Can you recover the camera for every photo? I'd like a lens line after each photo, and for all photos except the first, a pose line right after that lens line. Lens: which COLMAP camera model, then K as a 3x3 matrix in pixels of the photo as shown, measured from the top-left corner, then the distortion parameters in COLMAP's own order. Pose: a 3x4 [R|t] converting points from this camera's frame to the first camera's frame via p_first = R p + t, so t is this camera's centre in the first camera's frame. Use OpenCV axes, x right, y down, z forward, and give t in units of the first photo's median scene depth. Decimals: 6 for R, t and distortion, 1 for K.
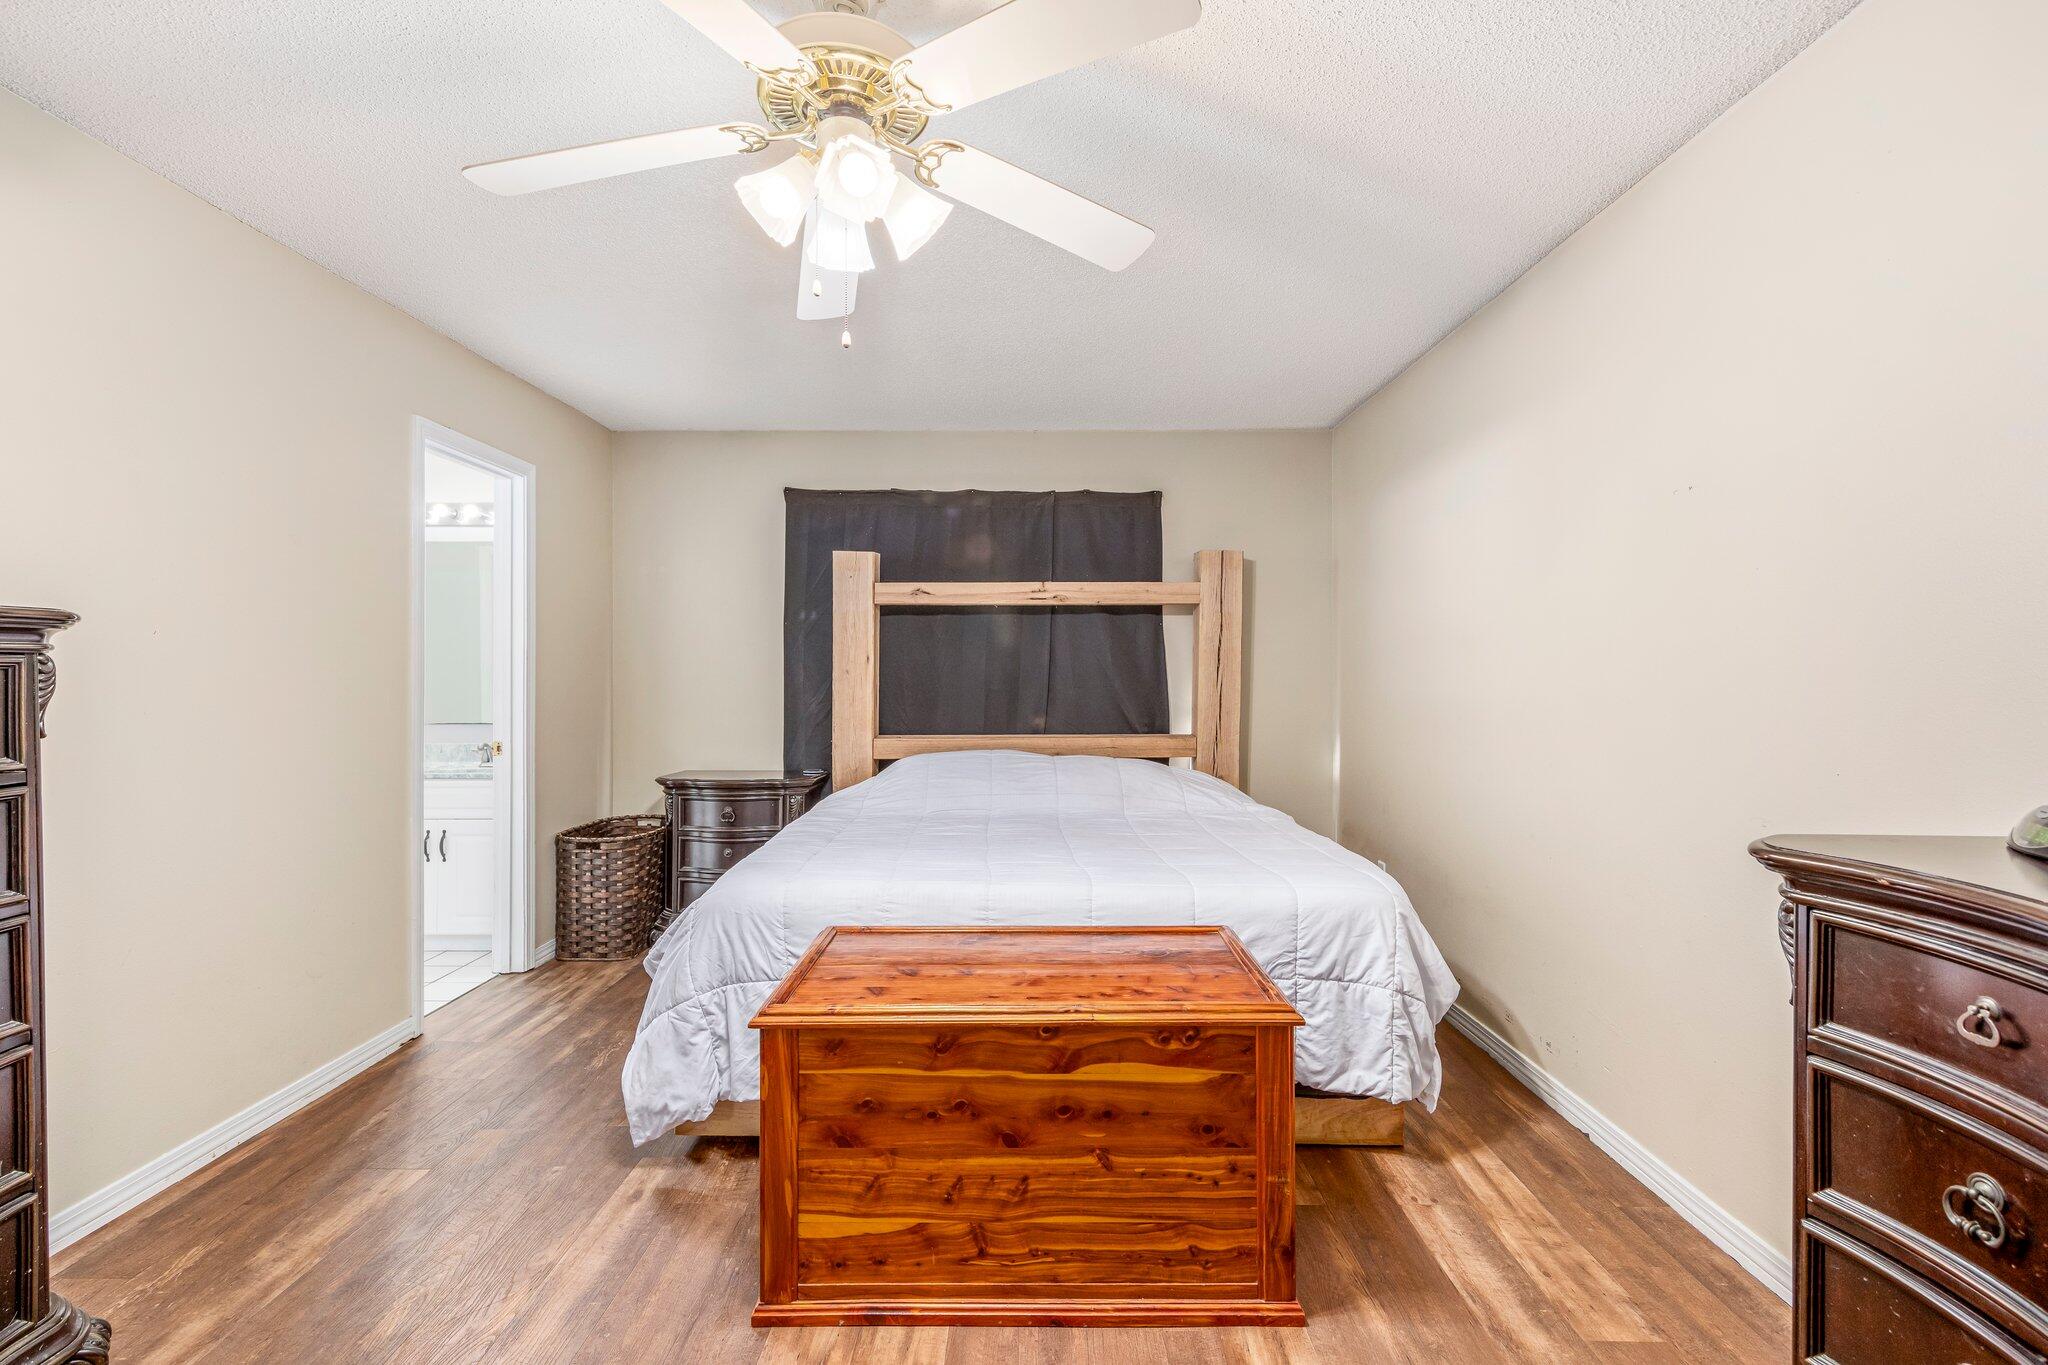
lens RADIAL K [[938.4, 0, 1007.5], [0, 938.4, 679.2], [0, 0, 1]] dist [0.007854, -0.000415]
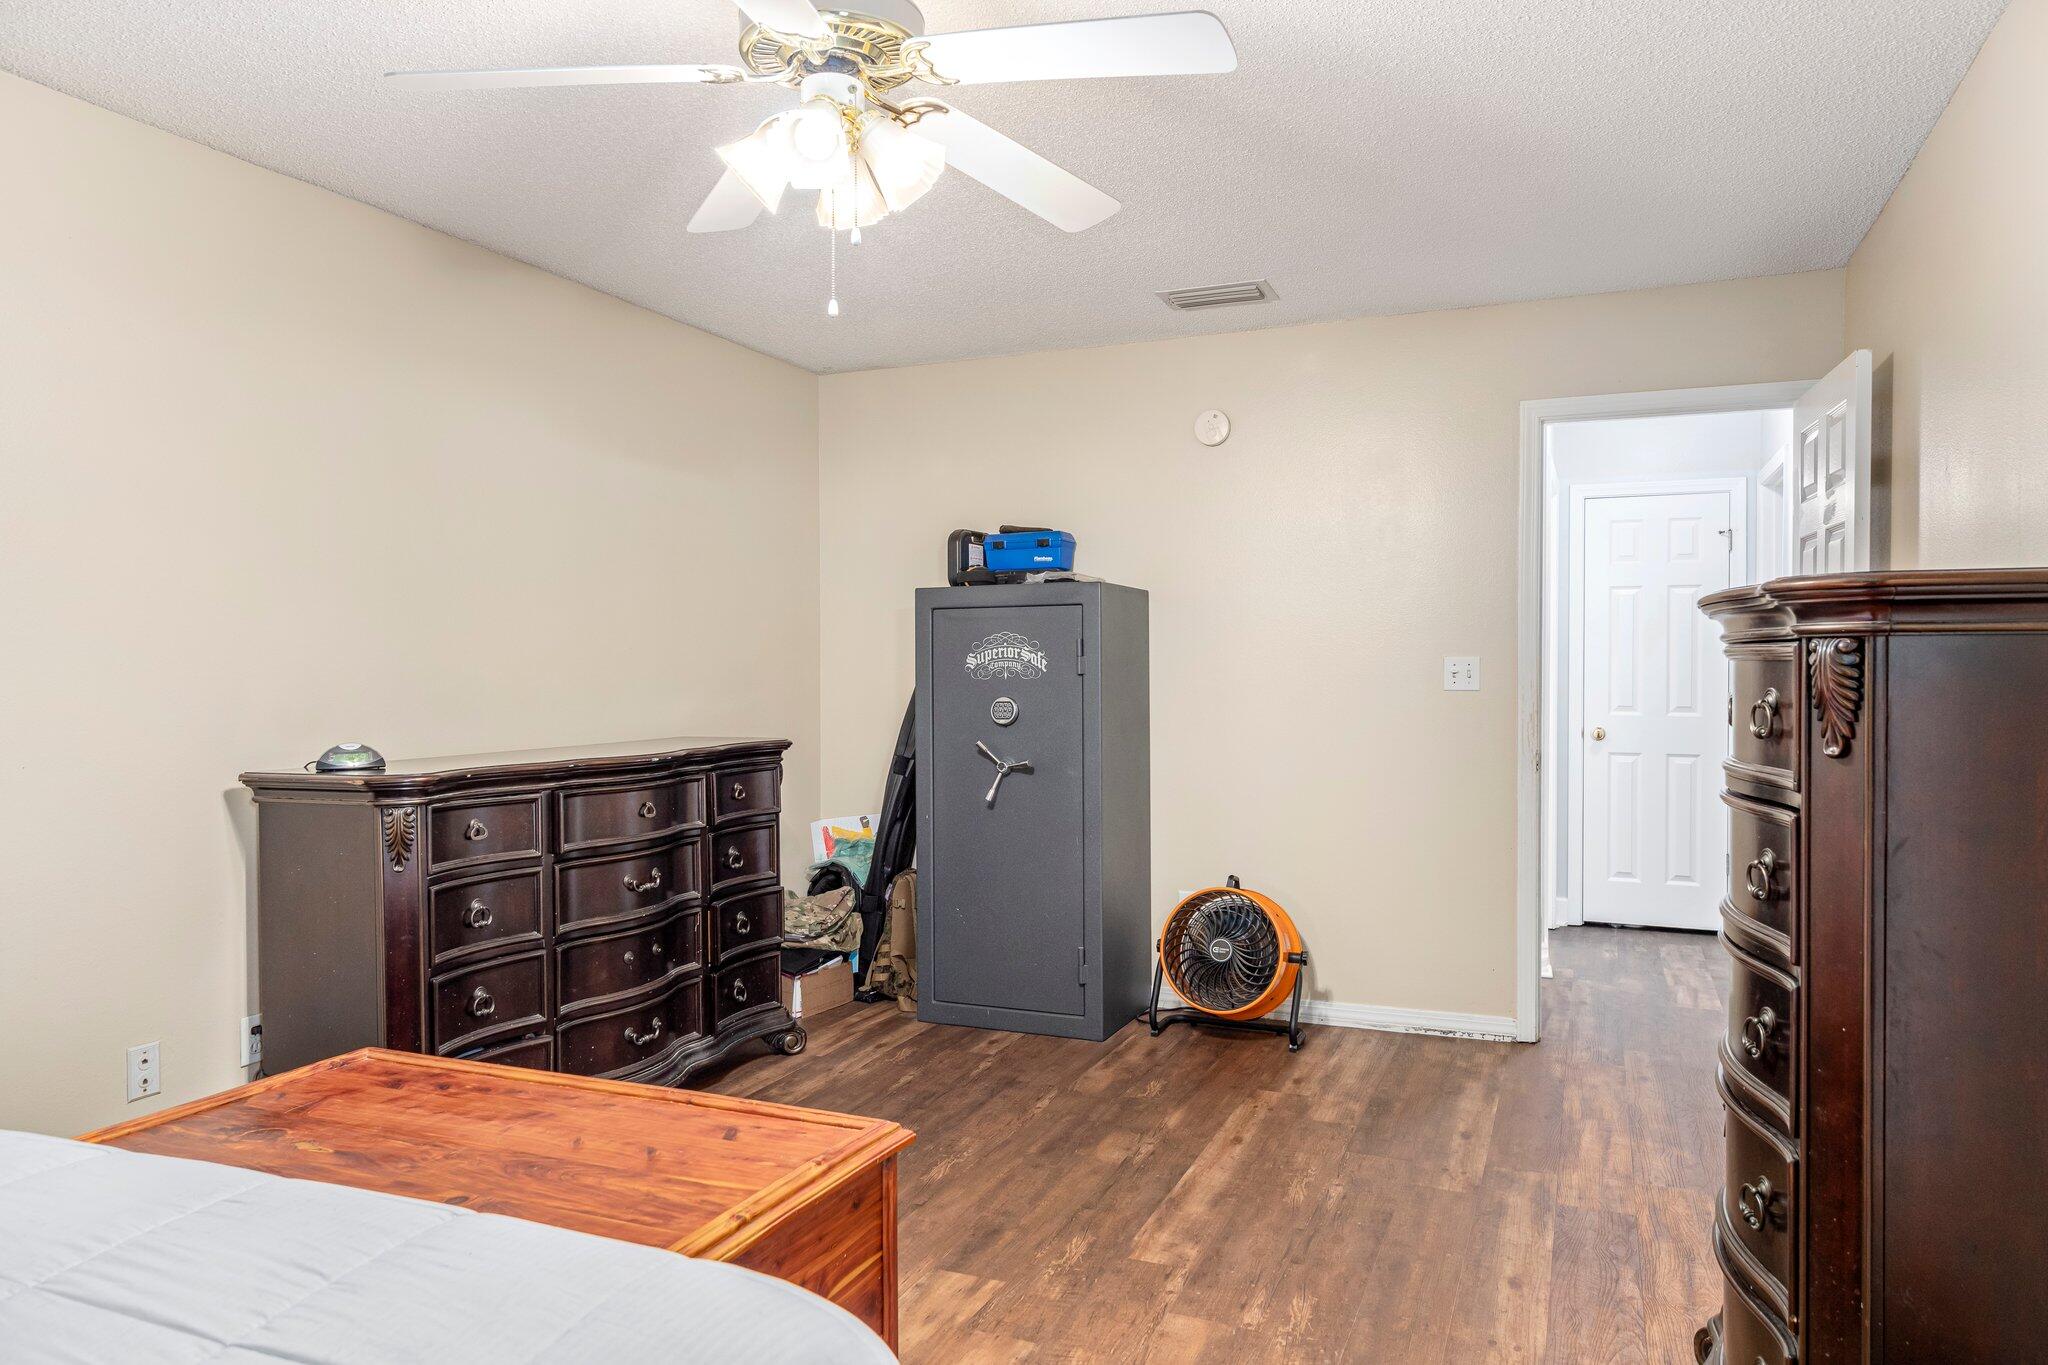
lens RADIAL K [[1342.0, 0, 1026.2], [0, 1342.0, 682.2], [0, 0, 1]] dist [-0.001824, 0.001384]
pose [[-0.927500, -0.005597, 0.373780, -0.731312], [0.000947, 0.999850, 0.017321, -0.018512], [-0.373821, 0.016419, -0.927356, 1.895682]]
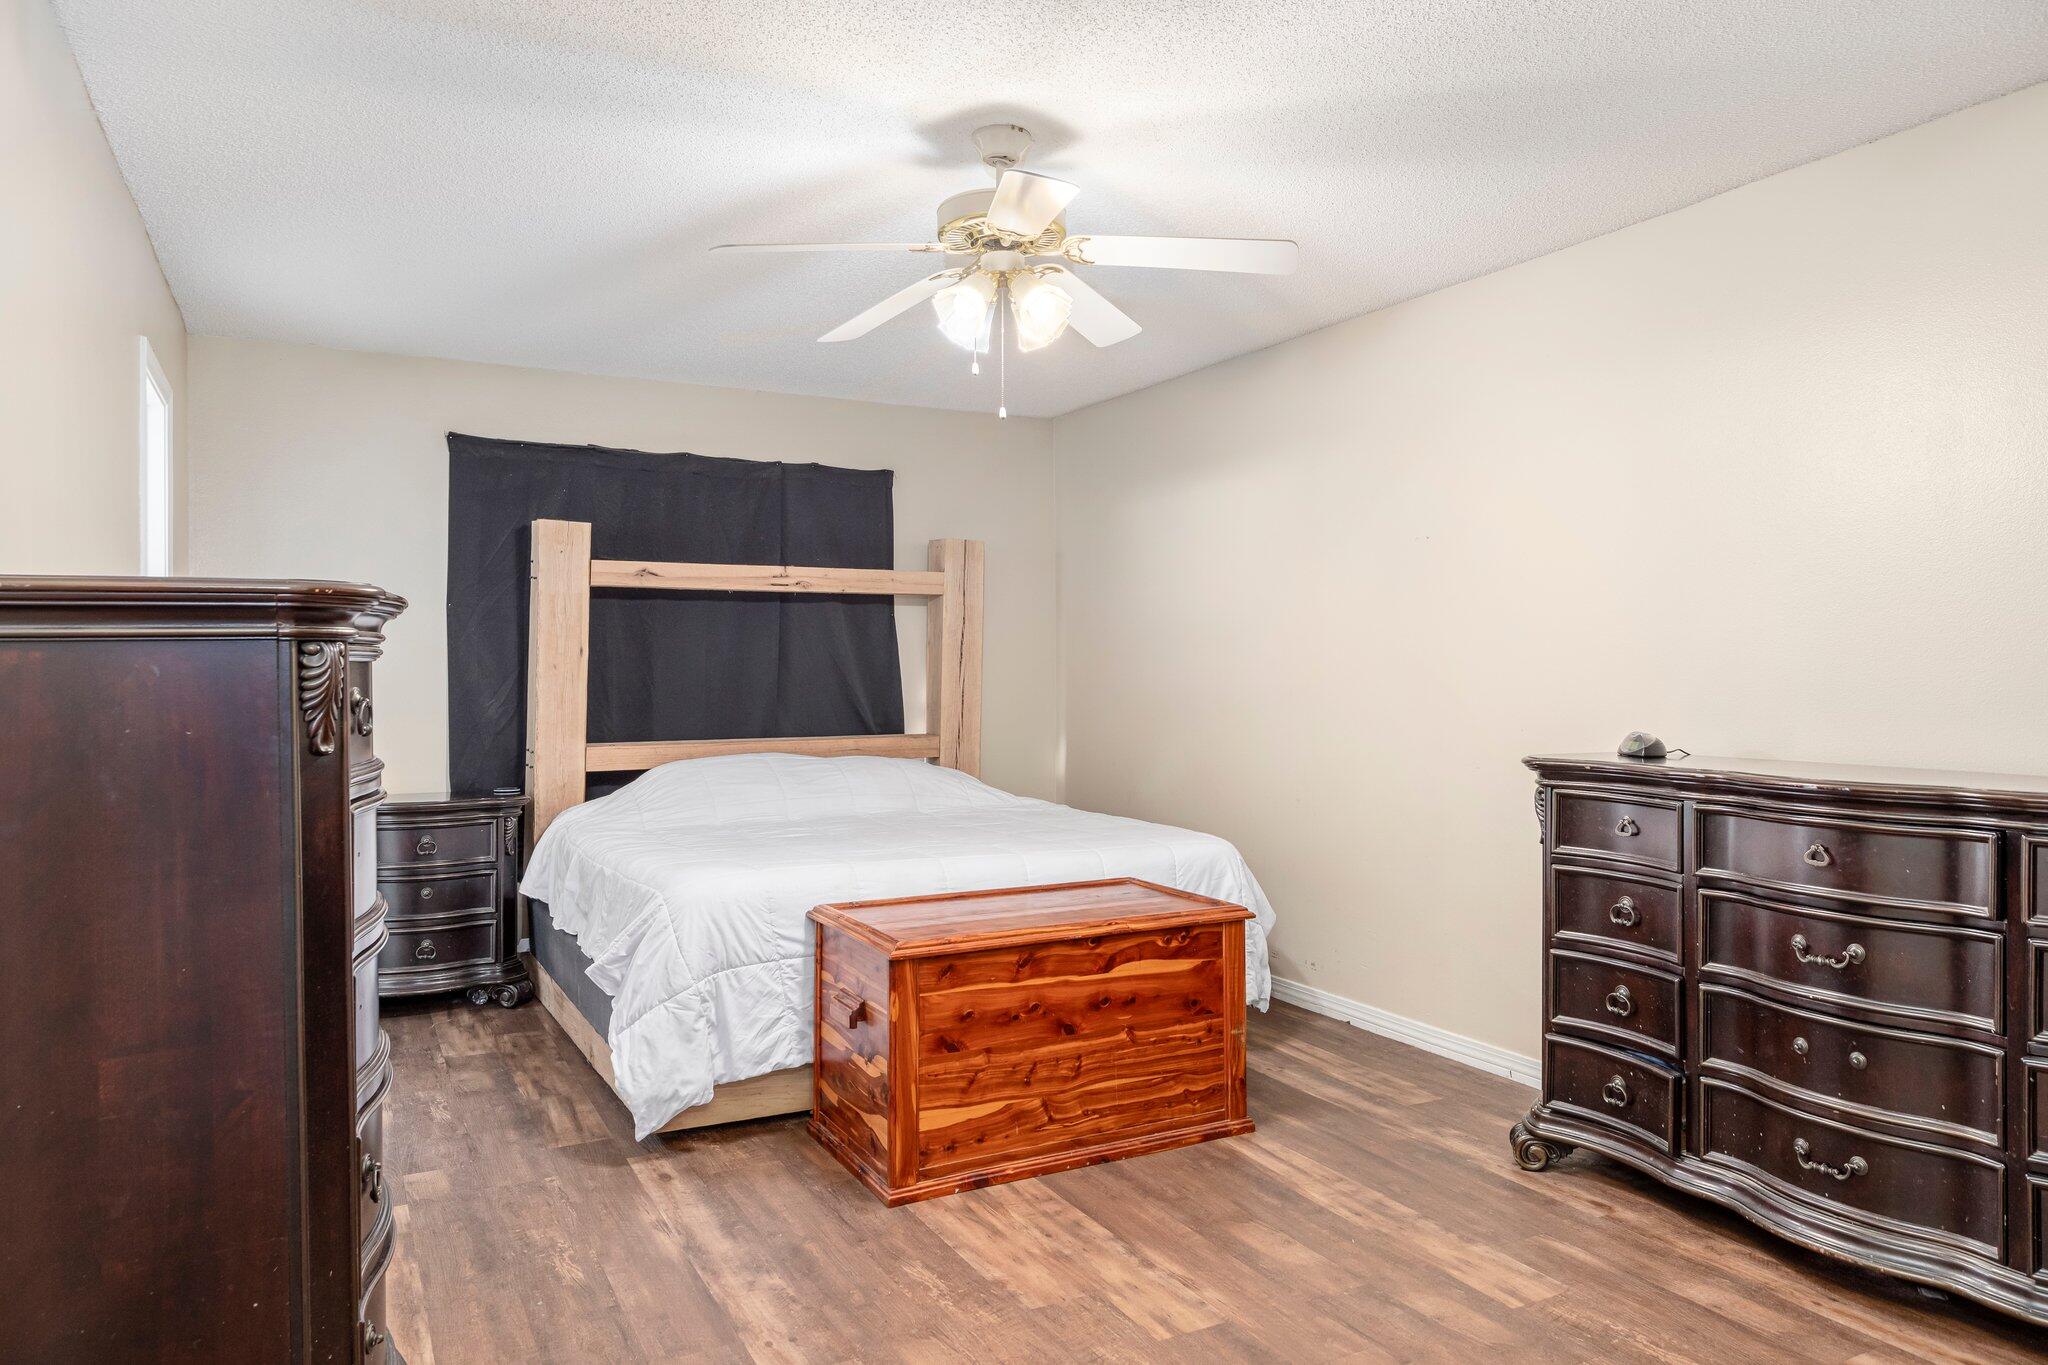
lens RADIAL K [[1342.0, 0, 1038.4], [0, 1342.0, 676.4], [0, 0, 1]] dist [-0.001824, 0.001384]
pose [[0.876886, -0.003484, 0.480686, -0.906315], [0.004367, 0.999990, -0.000719, 0.007950], [-0.480679, 0.002730, 0.876892, -0.586670]]
